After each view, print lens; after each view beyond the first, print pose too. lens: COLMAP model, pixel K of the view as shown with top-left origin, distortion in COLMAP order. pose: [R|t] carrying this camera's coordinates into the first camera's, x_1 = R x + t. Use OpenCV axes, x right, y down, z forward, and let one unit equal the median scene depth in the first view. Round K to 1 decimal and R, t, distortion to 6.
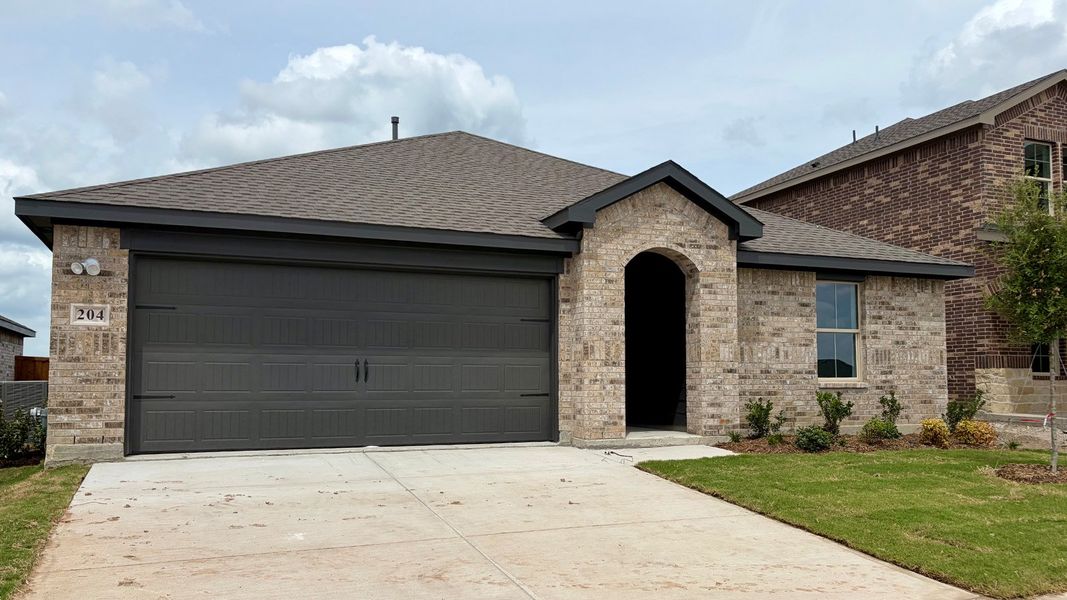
lens RADIAL K [[781.1, 0, 533.5], [0, 781.1, 300.0], [0, 0, 1]] dist [0.040620, -0.001874]
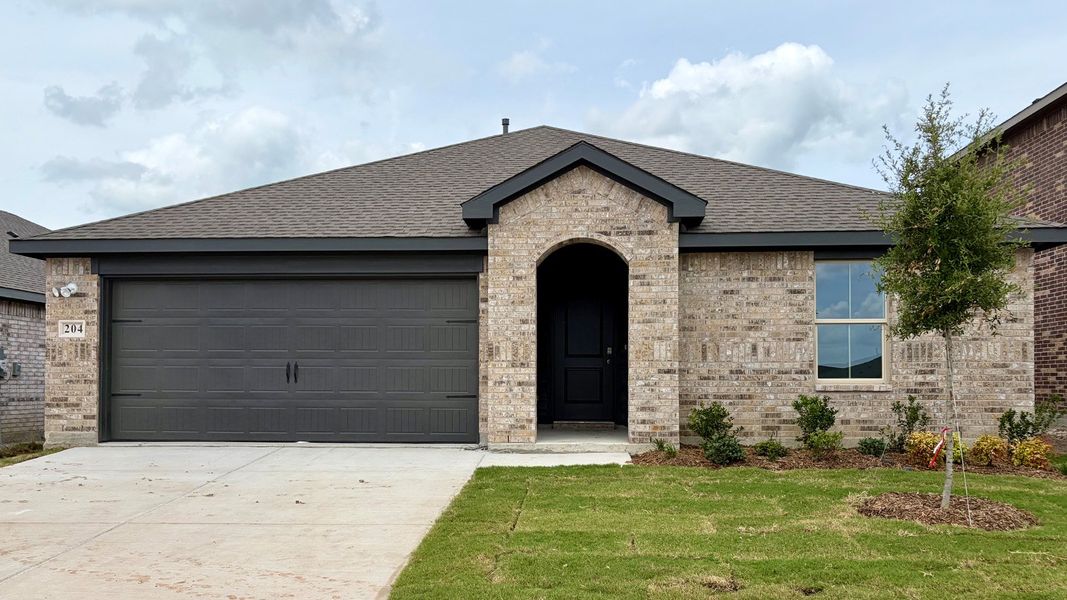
lens RADIAL K [[803.4, 0, 533.9], [0, 803.4, 331.4], [0, 0, 1]] dist [0.031265, -0.000459]
pose [[0.906426, -0.023396, -0.421717, 0.518810], [0.042584, 0.998439, 0.036136, 0.006133], [0.420213, -0.050713, 0.906007, 0.119475]]
